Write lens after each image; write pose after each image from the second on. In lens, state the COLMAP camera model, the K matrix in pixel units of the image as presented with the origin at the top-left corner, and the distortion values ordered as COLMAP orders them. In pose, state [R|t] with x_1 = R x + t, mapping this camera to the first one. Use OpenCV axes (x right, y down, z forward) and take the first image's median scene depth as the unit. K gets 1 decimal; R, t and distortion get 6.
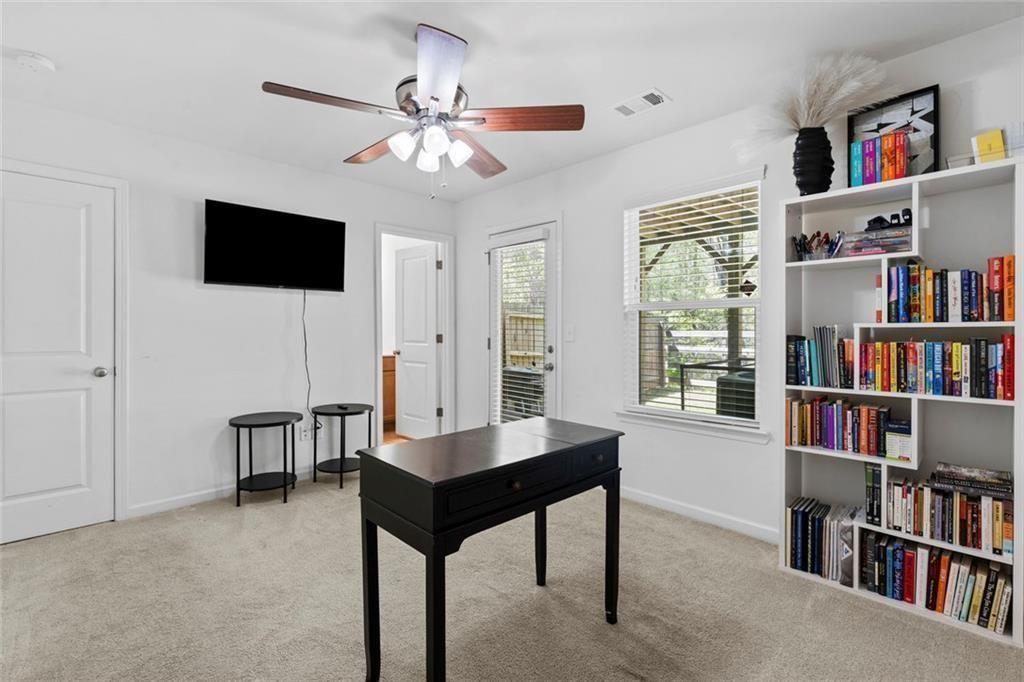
lens RADIAL K [[471.3, 0, 515.7], [0, 471.3, 330.8], [0, 0, 1]] dist [0.000123, 0.000792]
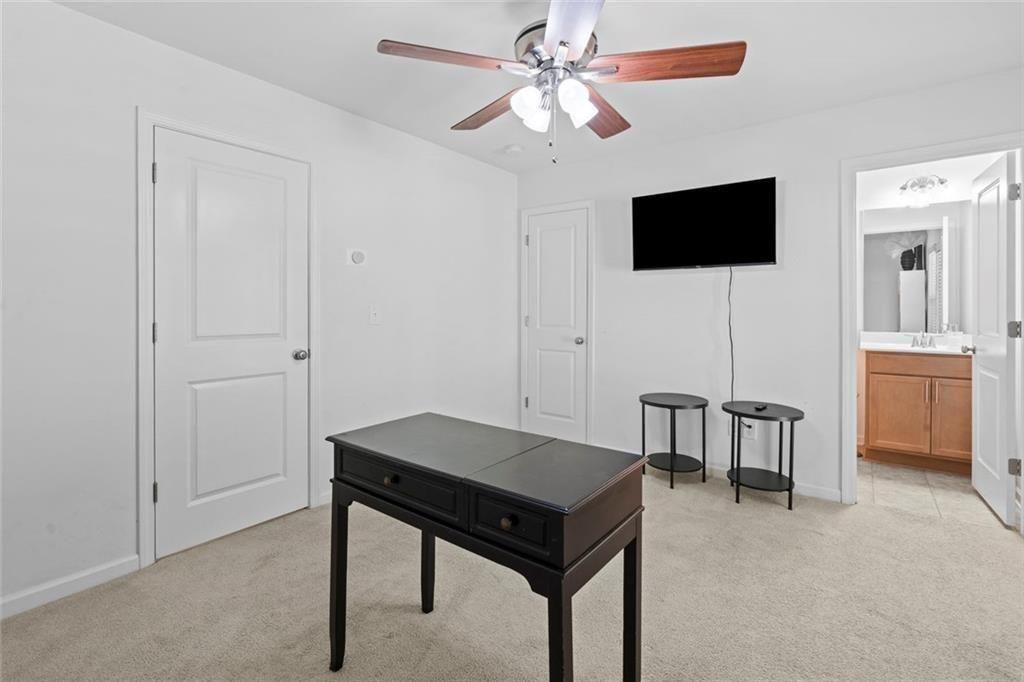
lens RADIAL K [[470.9, 0, 487.4], [0, 470.9, 310.6], [0, 0, 1]] dist [-0.000745, 0.000124]
pose [[0.105457, 0.005022, -0.994411, 0.479792], [-0.002622, 0.999985, 0.004772, -0.008169], [0.994420, 0.002104, 0.105469, 0.556475]]
